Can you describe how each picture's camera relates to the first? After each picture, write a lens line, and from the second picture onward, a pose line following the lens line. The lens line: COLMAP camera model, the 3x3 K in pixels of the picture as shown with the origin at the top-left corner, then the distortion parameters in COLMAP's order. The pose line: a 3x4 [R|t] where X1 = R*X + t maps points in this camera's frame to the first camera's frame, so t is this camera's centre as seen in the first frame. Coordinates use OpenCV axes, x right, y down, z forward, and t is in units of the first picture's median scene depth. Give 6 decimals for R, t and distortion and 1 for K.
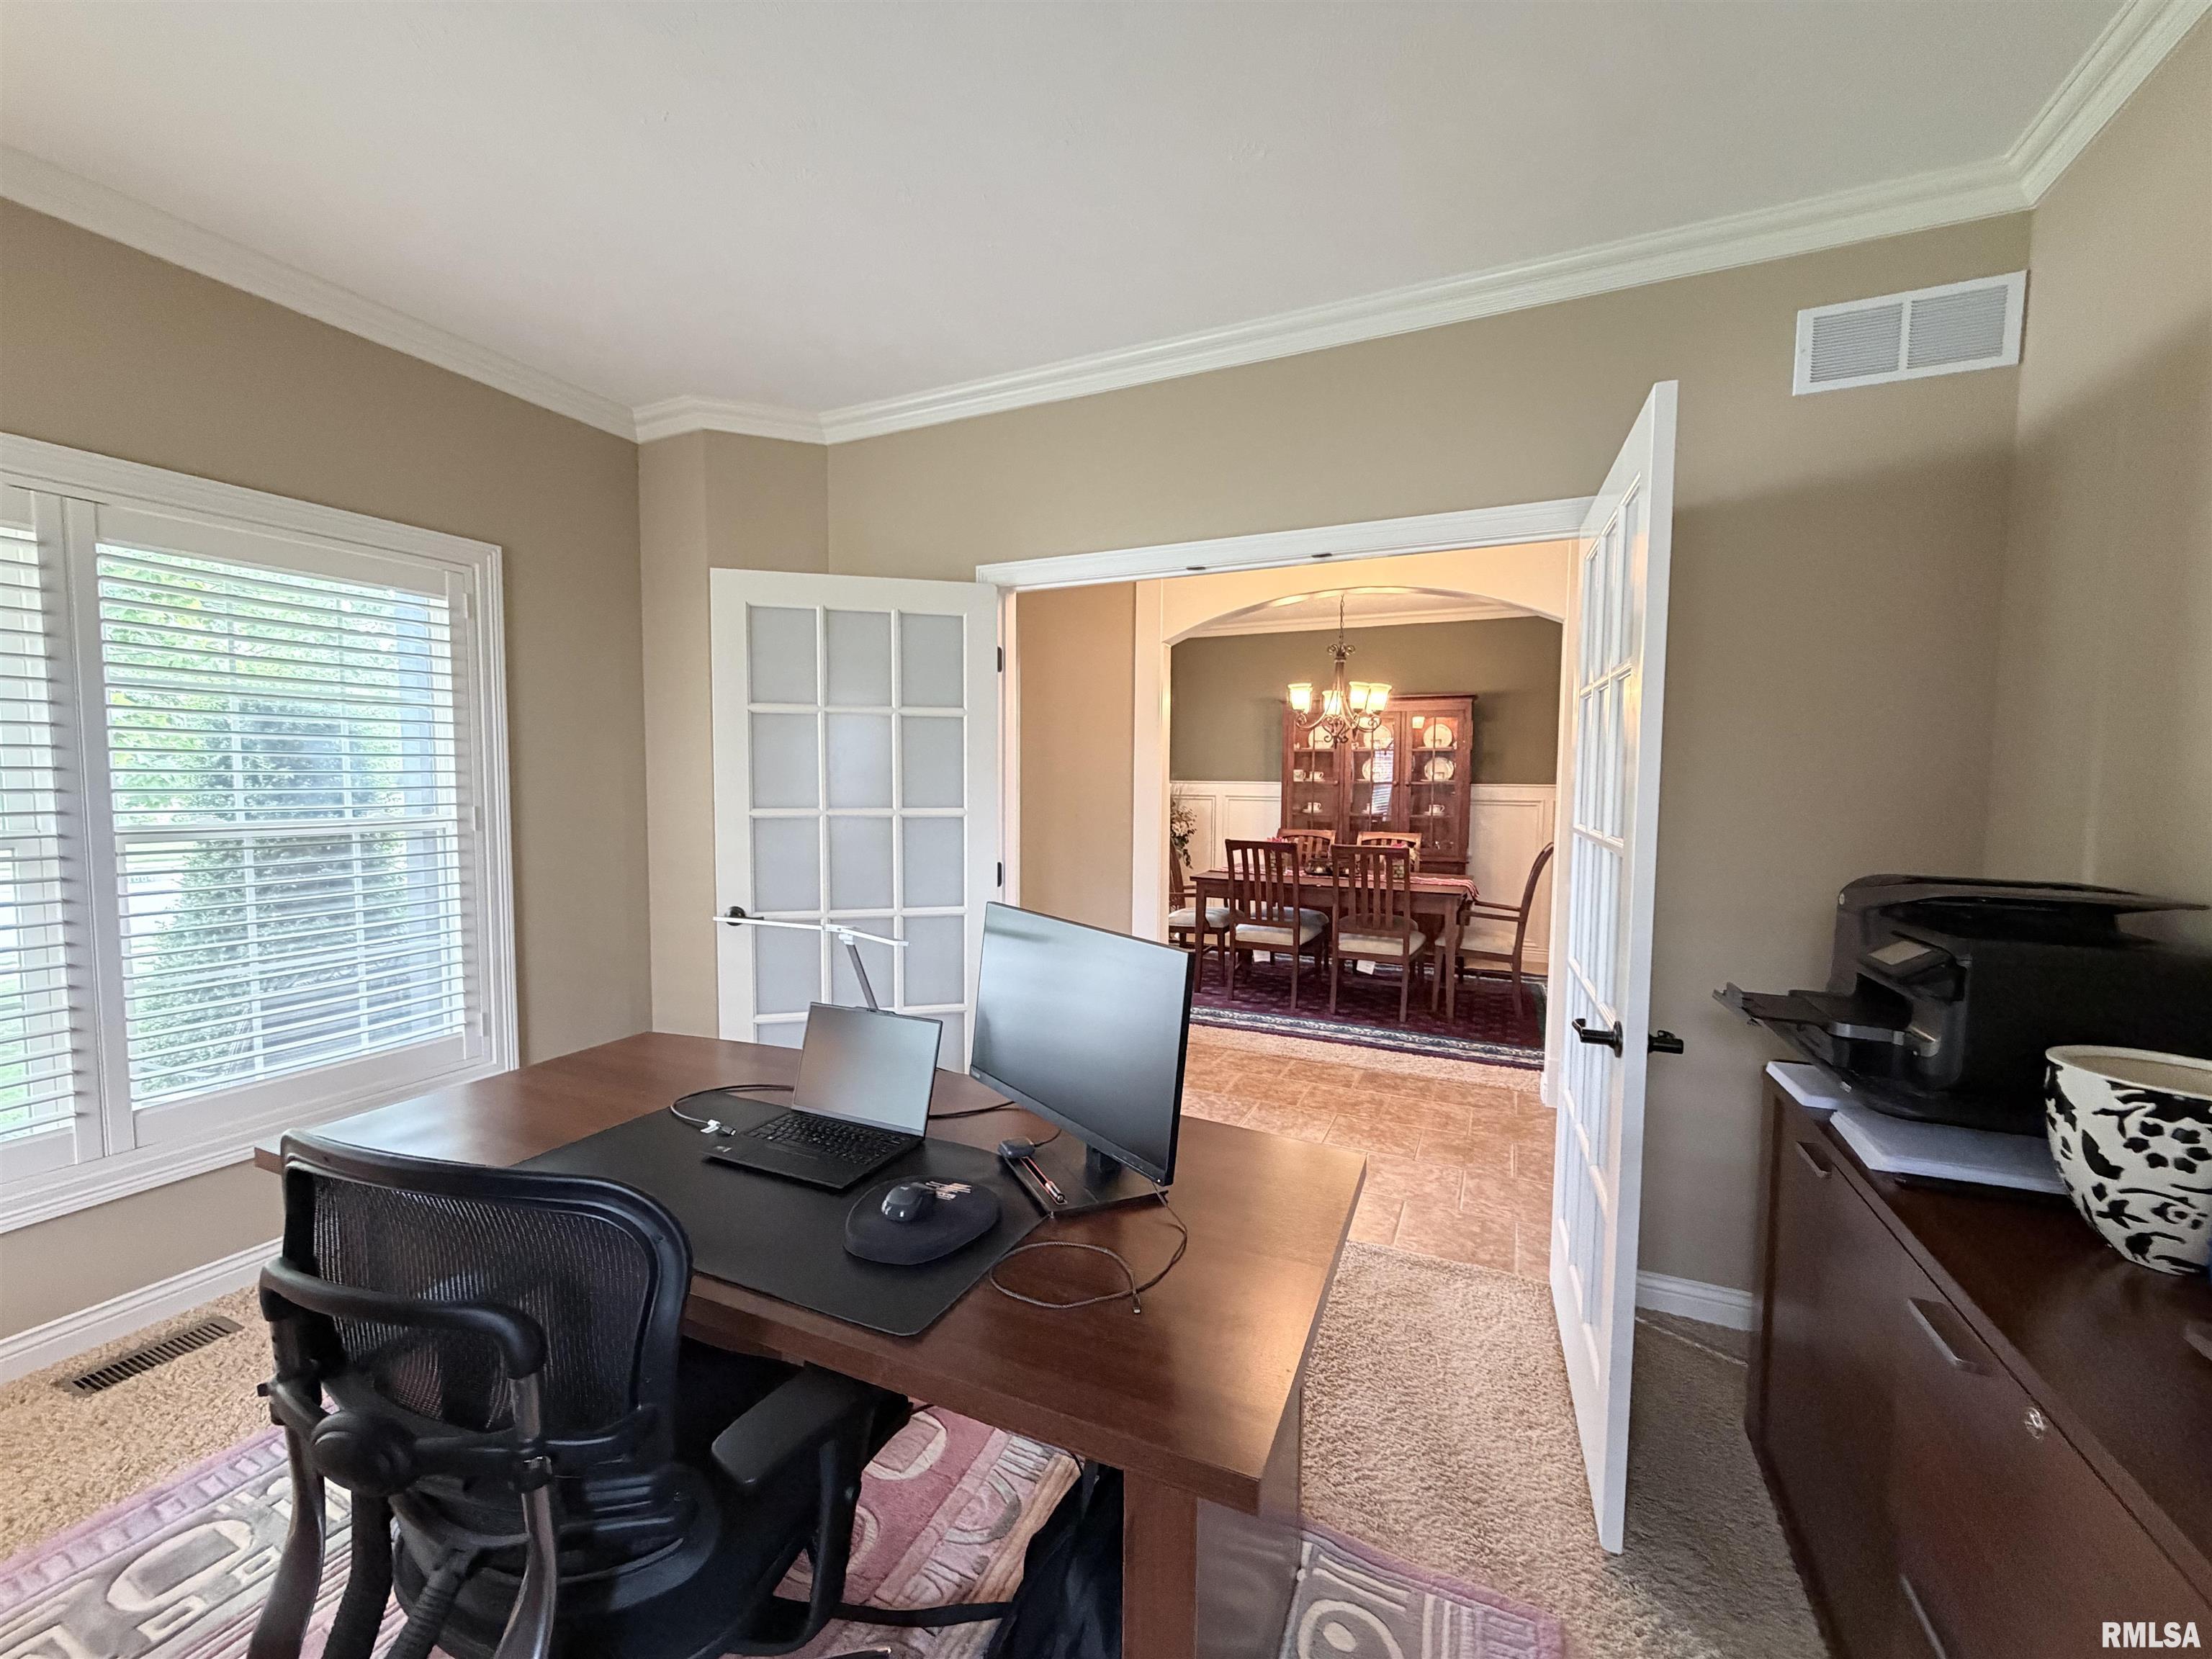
lens RADIAL K [[881.9, 0, 1095.4], [0, 881.9, 824.6], [0, 0, 1]] dist [-0.001327, 0.000461]
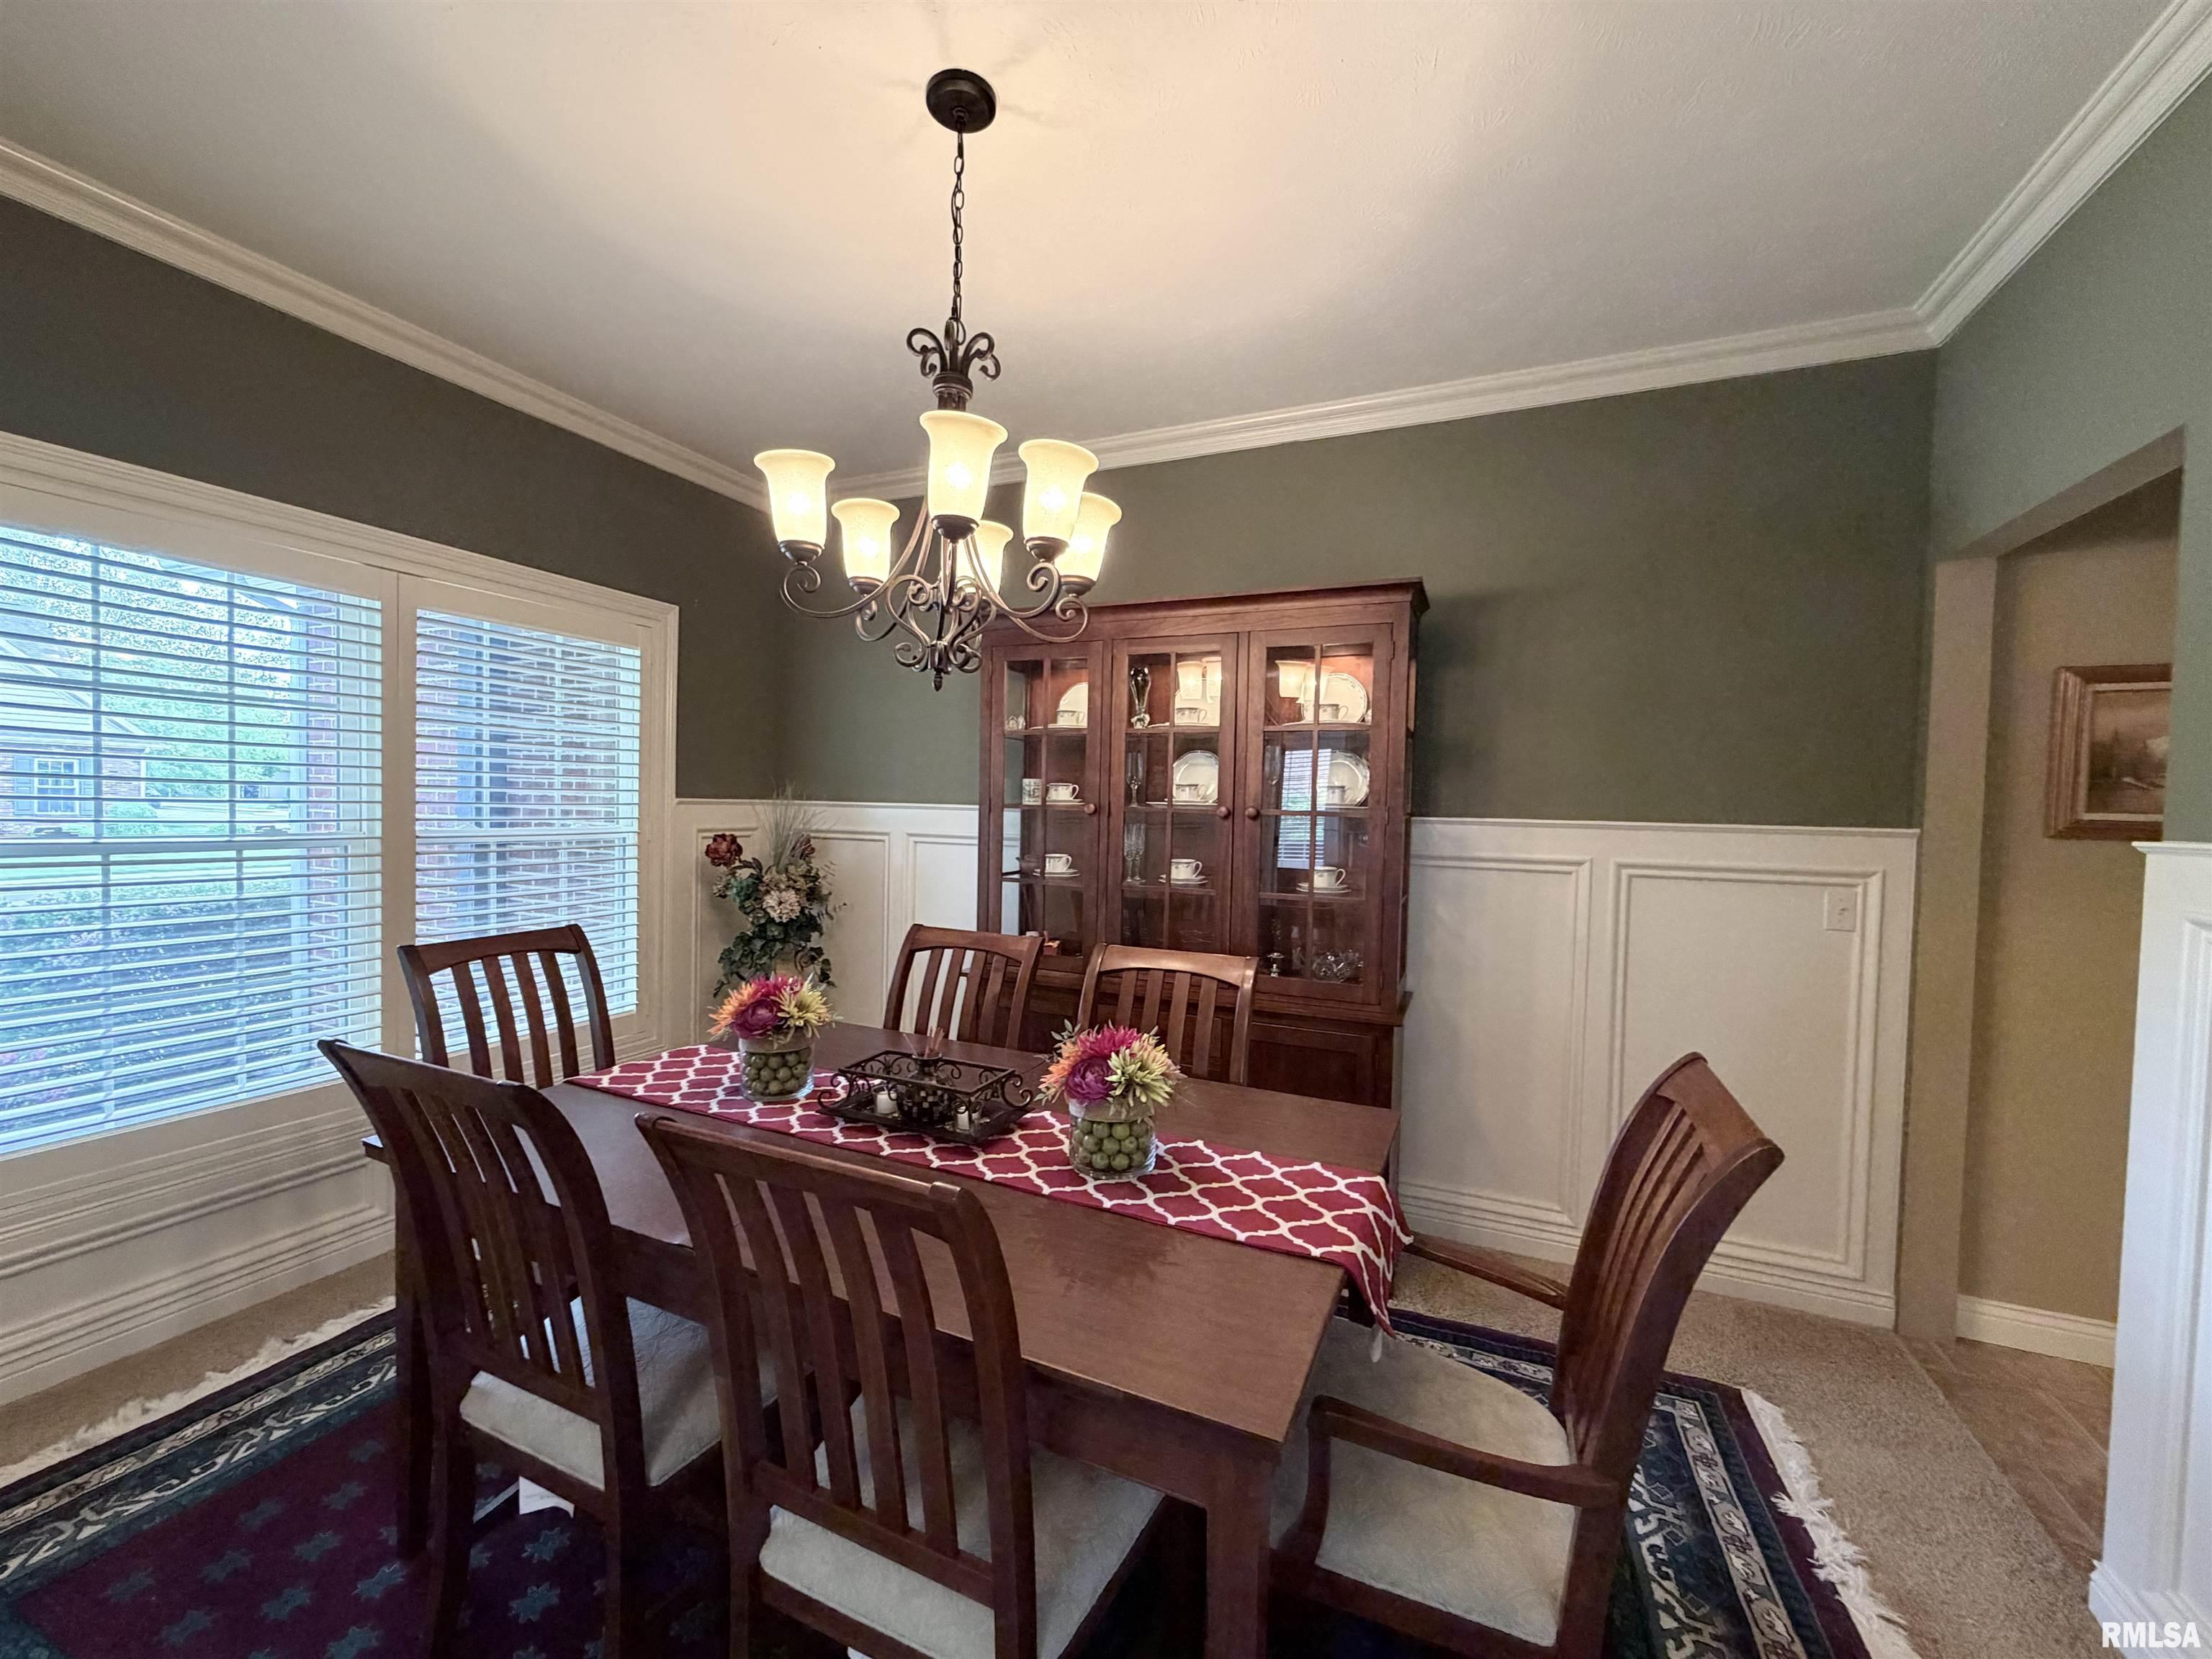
lens RADIAL K [[881.9, 0, 1112.6], [0, 881.9, 837.4], [0, 0, 1]] dist [-0.001327, 0.000461]
pose [[0.999753, 0.017628, 0.013501, 0.269998], [-0.017412, 0.999721, -0.015955, -0.026816], [-0.013778, 0.015716, 0.999782, 0.569264]]
